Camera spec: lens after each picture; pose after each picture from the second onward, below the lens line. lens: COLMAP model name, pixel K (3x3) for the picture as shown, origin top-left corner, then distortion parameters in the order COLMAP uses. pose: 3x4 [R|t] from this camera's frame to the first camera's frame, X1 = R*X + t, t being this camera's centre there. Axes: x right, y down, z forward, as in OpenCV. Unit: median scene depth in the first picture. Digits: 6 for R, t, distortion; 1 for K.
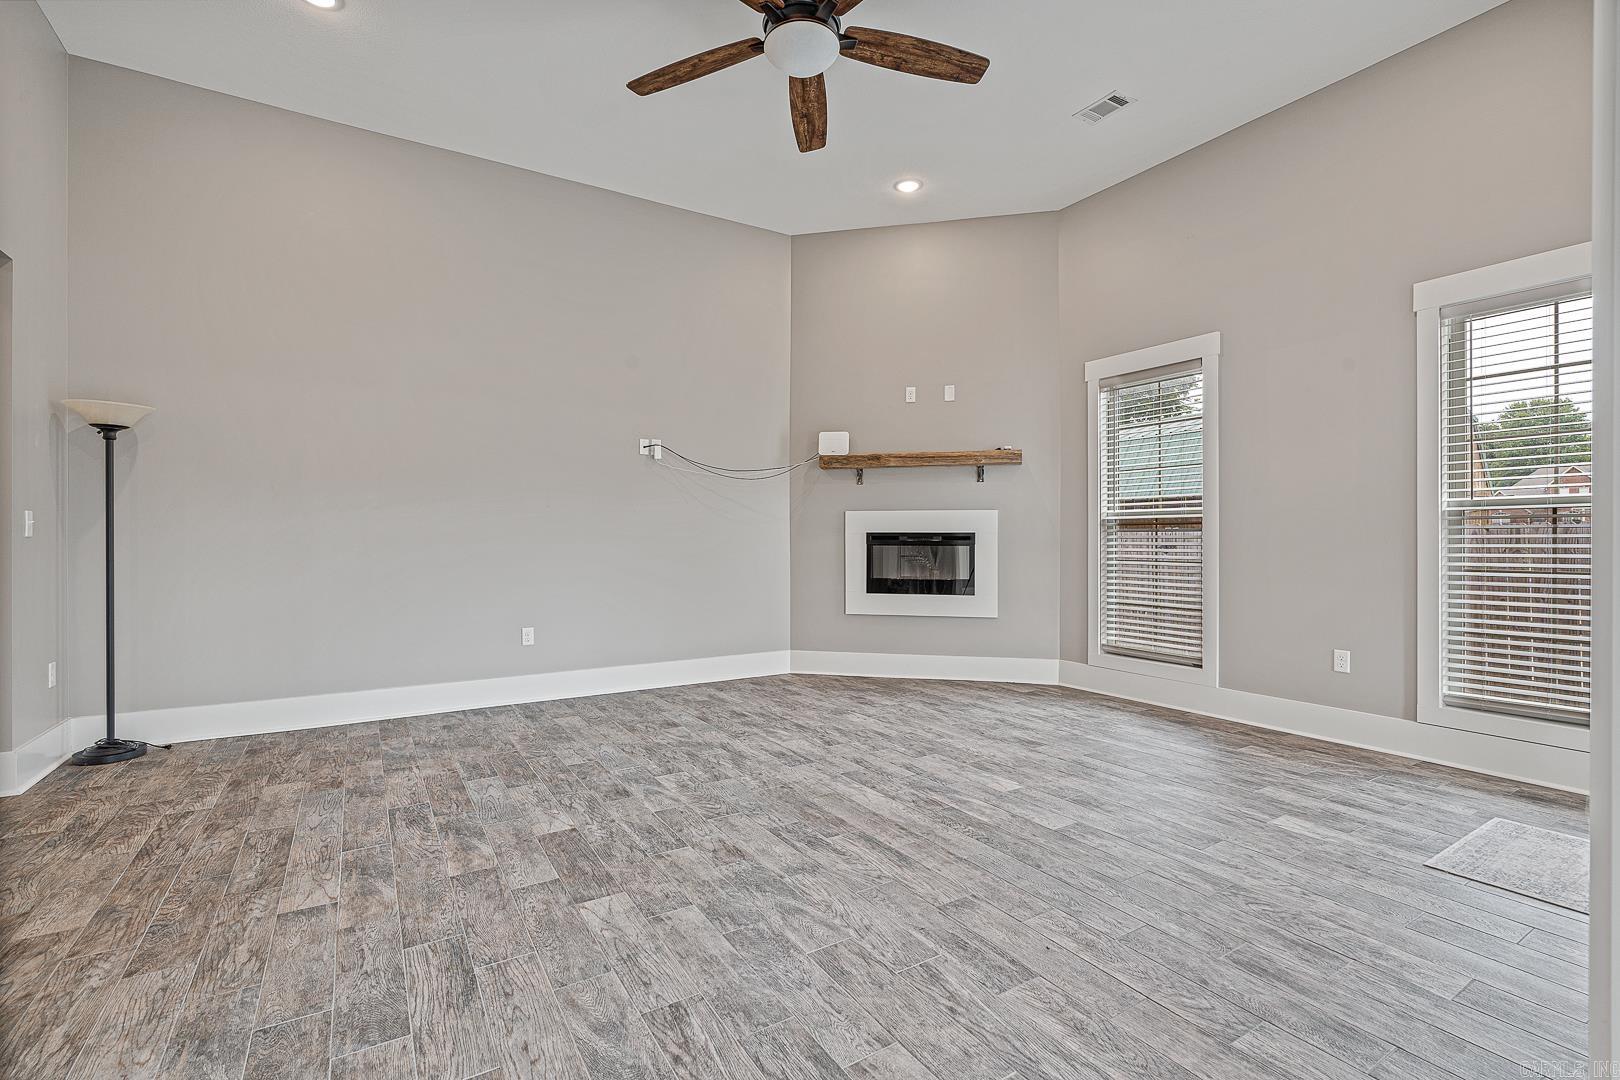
lens RADIAL K [[732.9, 0, 811.7], [0, 732.9, 536.5], [0, 0, 1]] dist [-0.005482, 0.001231]
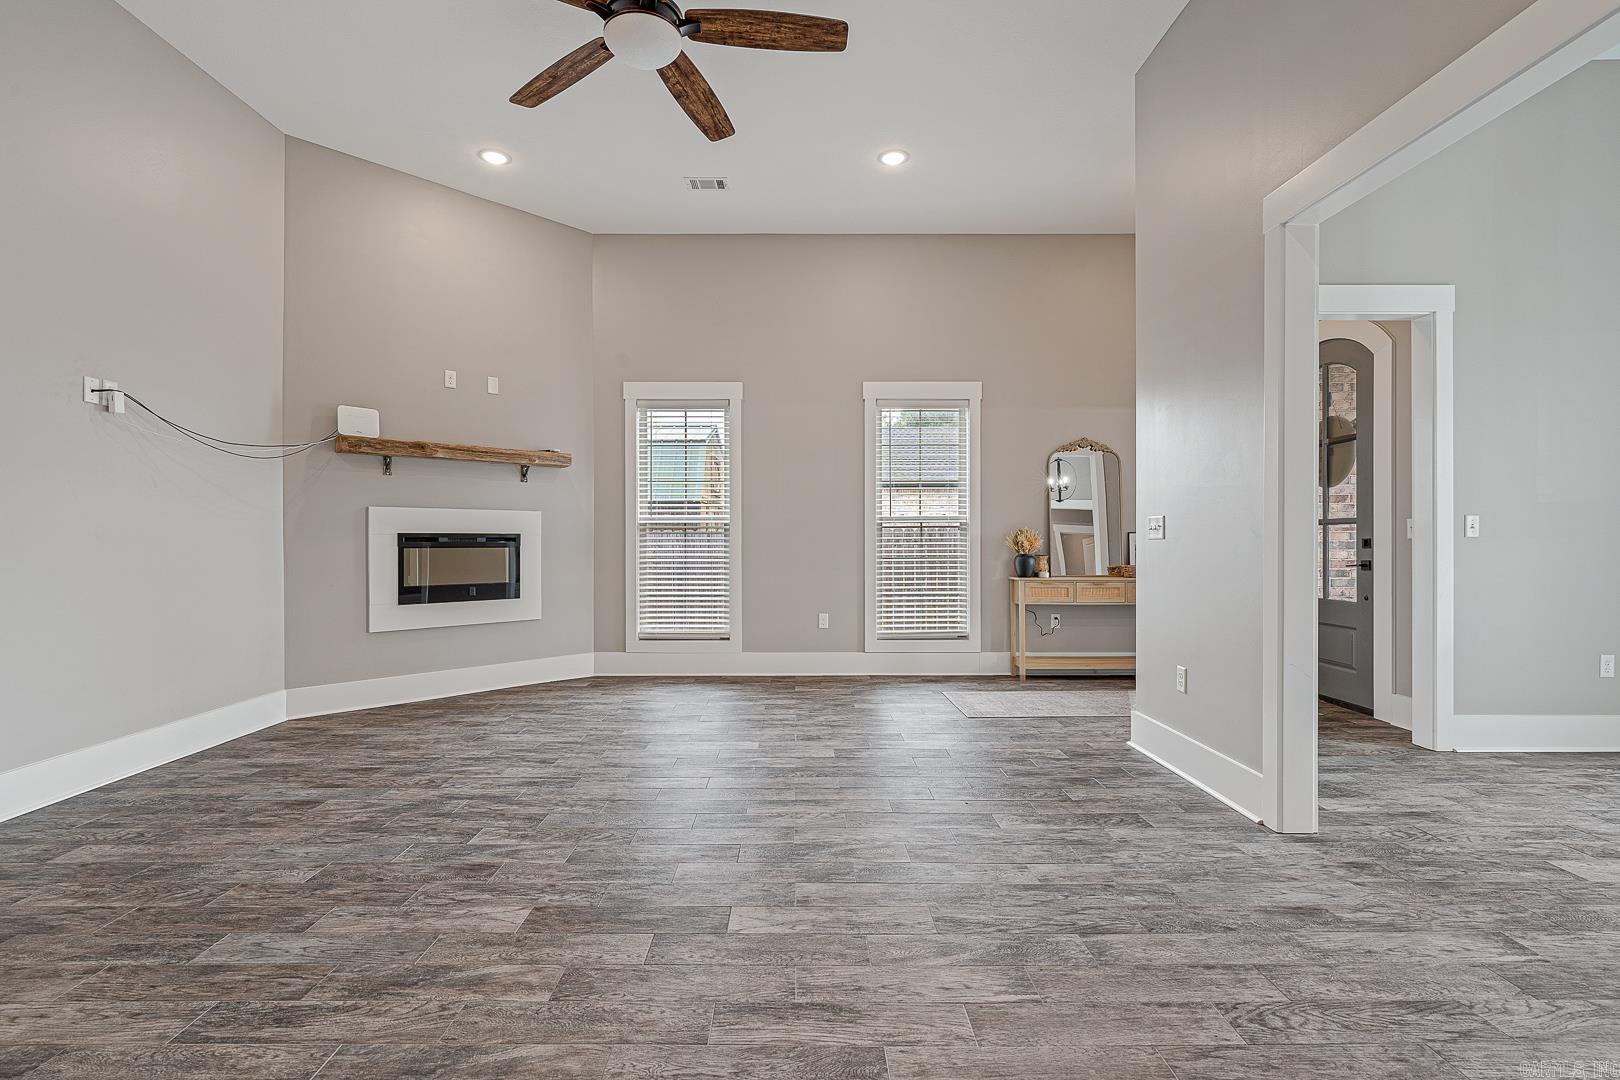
lens RADIAL K [[740.9, 0, 800.4], [0, 740.9, 540.4], [0, 0, 1]] dist [-0.003093, 0.000457]
pose [[0.523917, -0.002026, 0.851767, -0.723886], [-0.000970, 0.999995, 0.002976, 0.000339], [-0.851769, -0.002385, 0.523912, 0.288812]]
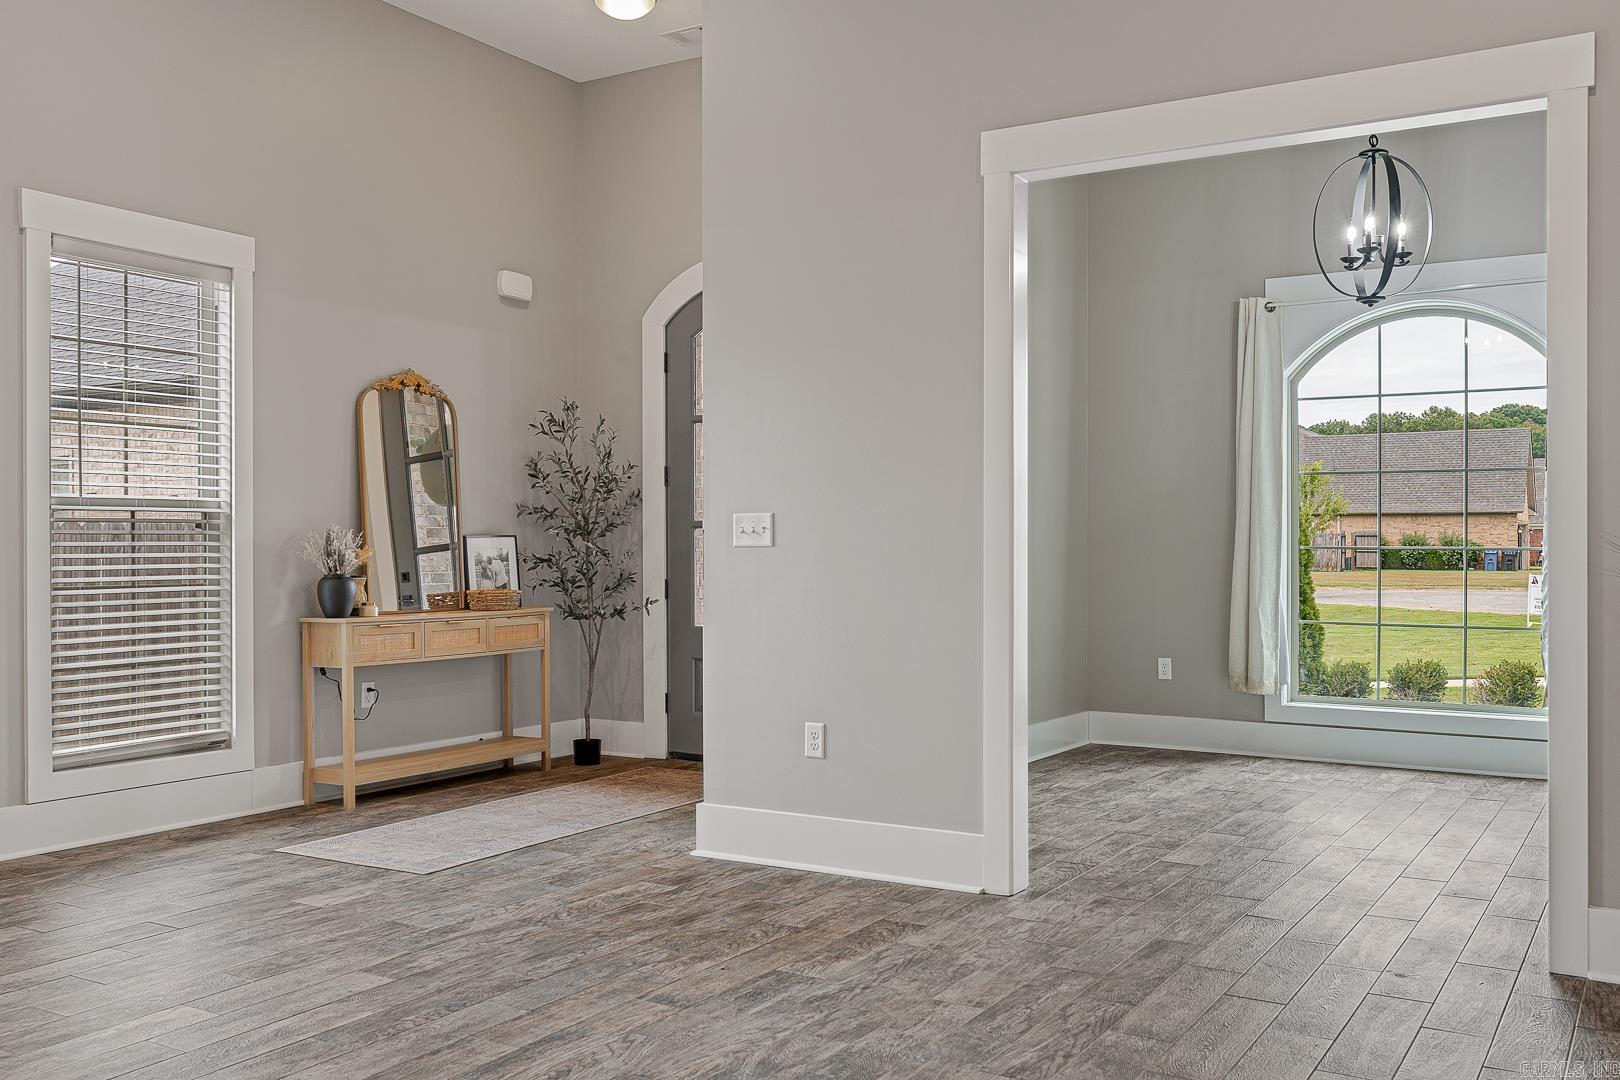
lens RADIAL K [[1427.0, 0, 823.7], [0, 1427.0, 538.7], [0, 0, 1]] dist [0.007361, -0.001156]
pose [[-0.455888, 0.004298, 0.890027, -0.861575], [-0.002640, 0.999977, -0.006181, 0.001737], [-0.890033, -0.005167, -0.455866, 1.054798]]
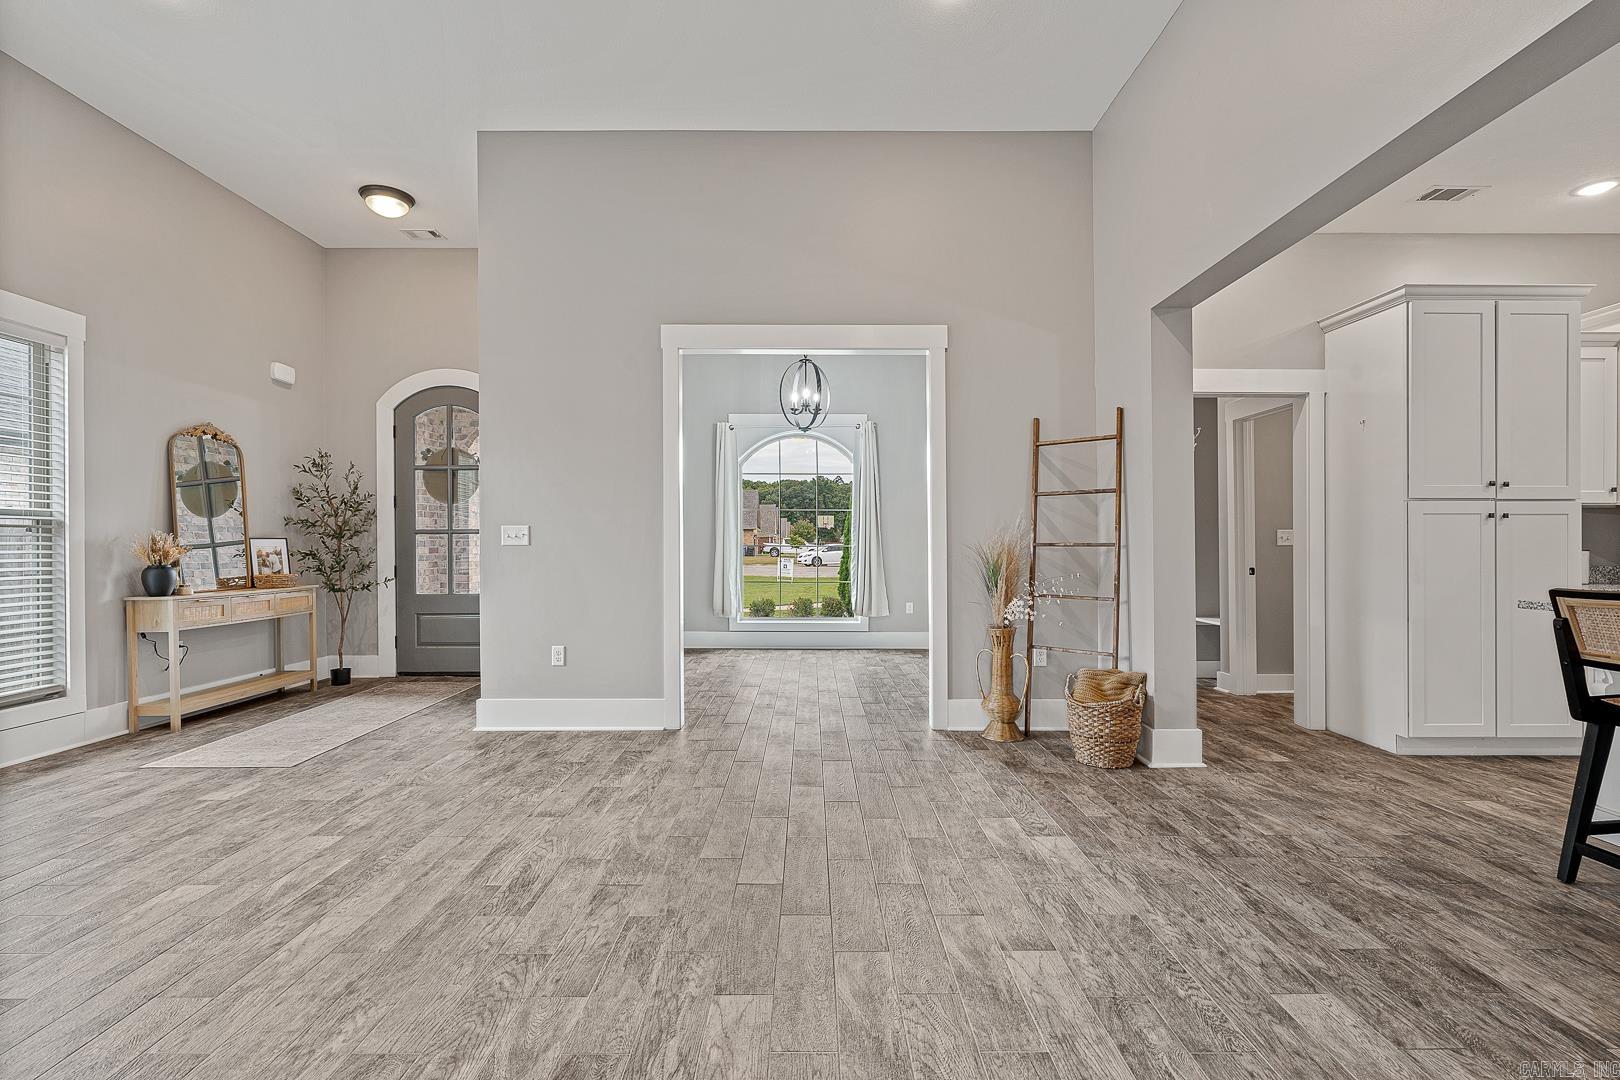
lens RADIAL K [[732.9, 0, 811.7], [0, 732.9, 536.5], [0, 0, 1]] dist [-0.005482, 0.001231]
pose [[-0.851393, 0.006230, 0.524491, -0.626453], [-0.001005, 0.999908, -0.013509, 0.002432], [-0.524527, -0.012029, -0.851309, 1.283855]]
